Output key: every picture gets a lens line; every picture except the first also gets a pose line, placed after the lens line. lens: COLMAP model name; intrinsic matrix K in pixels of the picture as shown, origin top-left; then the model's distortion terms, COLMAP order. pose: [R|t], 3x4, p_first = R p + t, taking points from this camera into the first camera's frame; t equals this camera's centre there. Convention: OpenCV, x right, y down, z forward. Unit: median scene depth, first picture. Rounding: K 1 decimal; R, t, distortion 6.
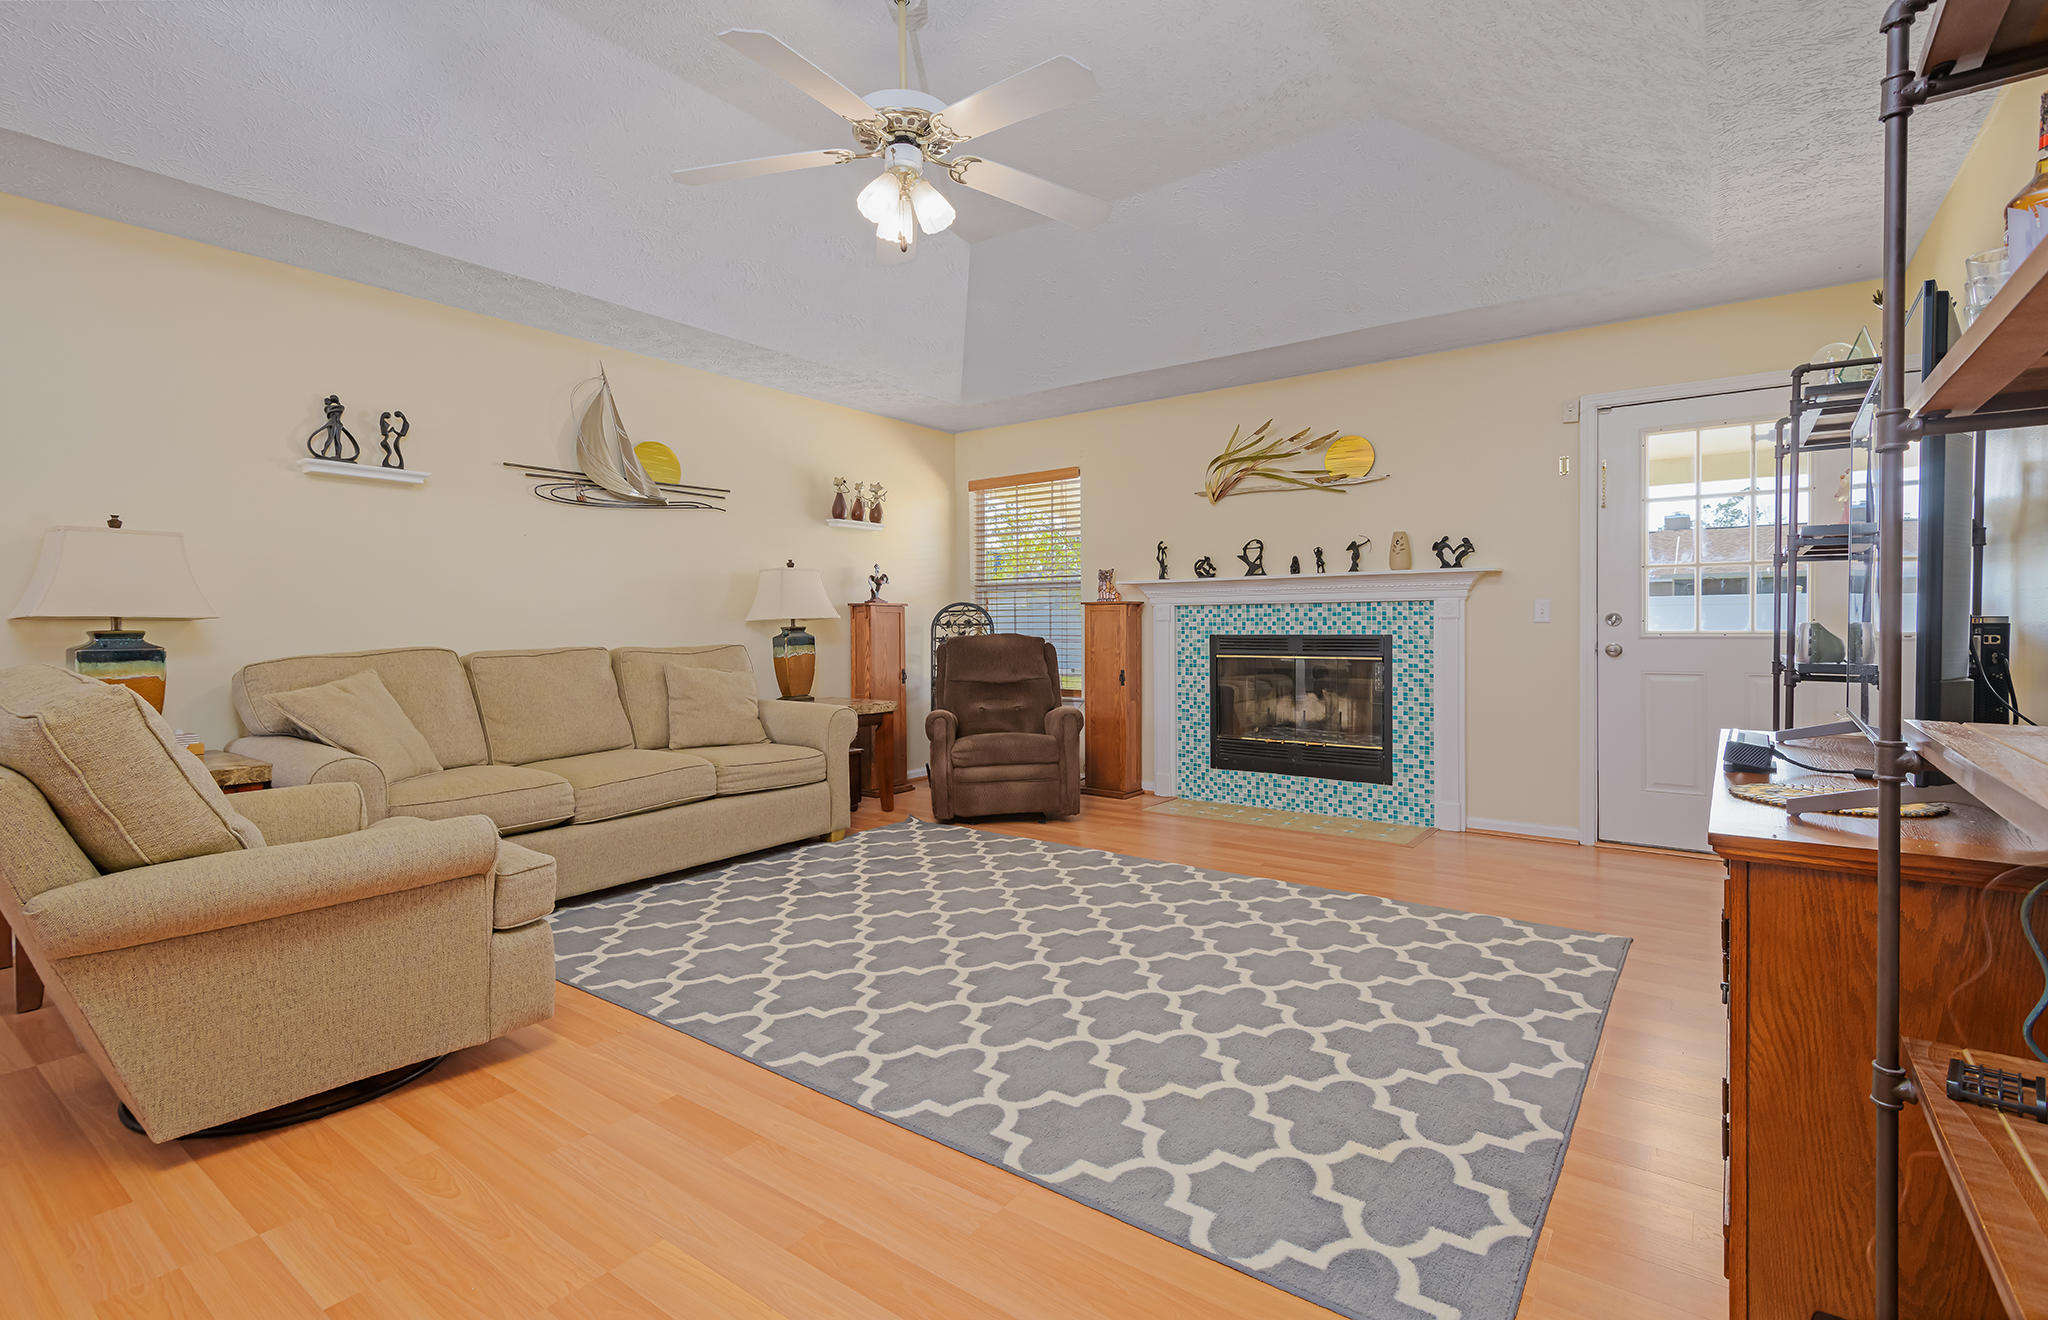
lens RADIAL K [[910.6, 0, 1032.2], [0, 910.6, 640.7], [0, 0, 1]] dist [0.000691, -0.000051]
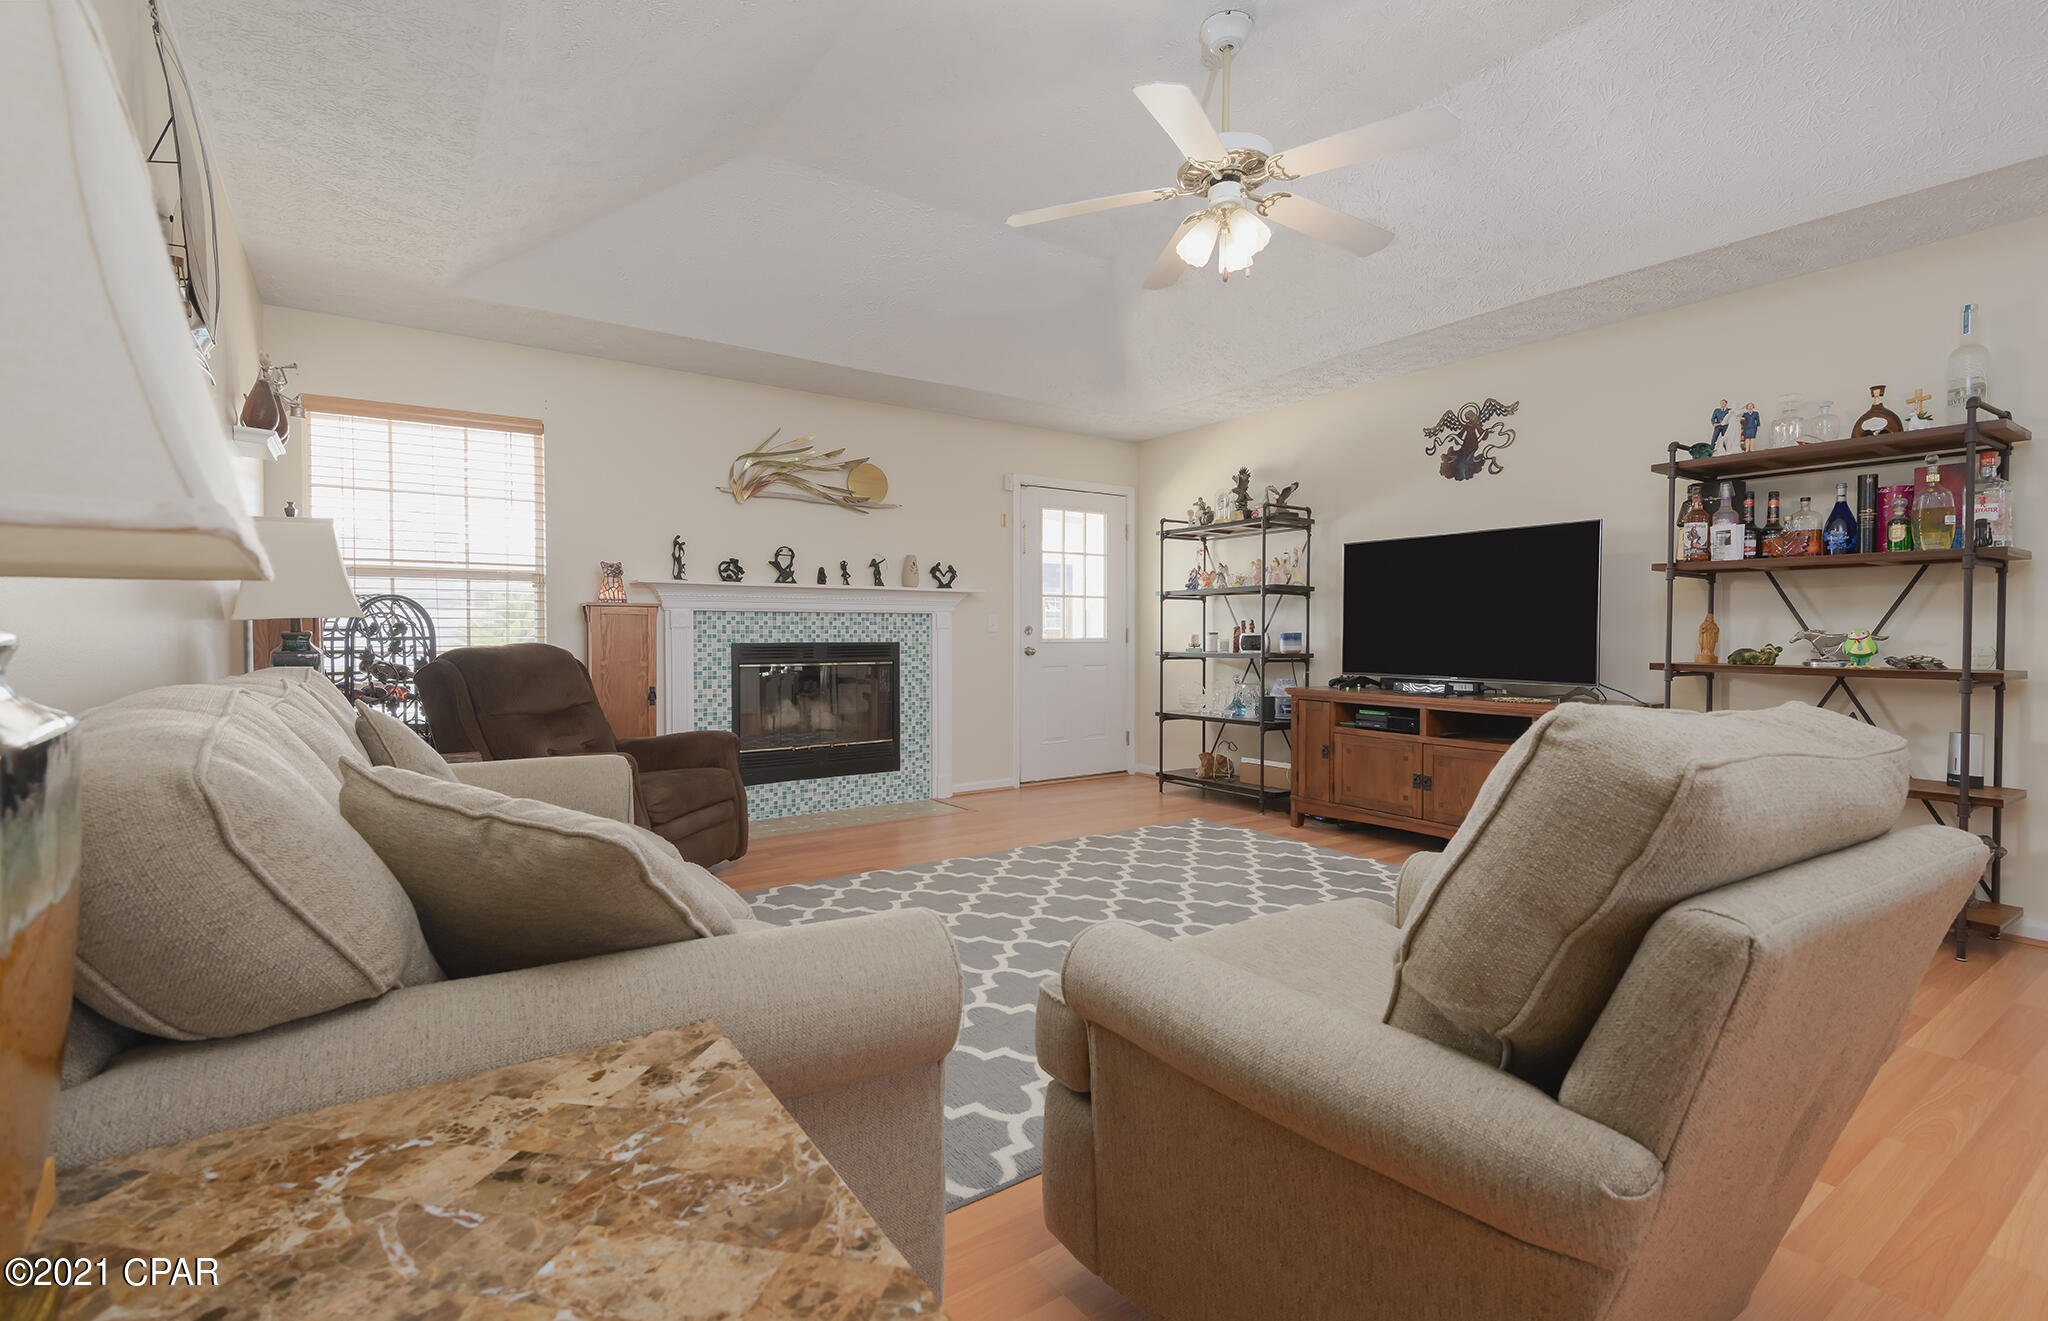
lens RADIAL K [[920.4, 0, 977.7], [0, 920.4, 655.1], [0, 0, 1]] dist [-0.000282, -0.000122]
pose [[0.318595, -0.013407, 0.947796, -0.653263], [0.017198, 0.999817, 0.008362, 0.002182], [-0.947735, 0.013636, 0.318768, 0.496319]]
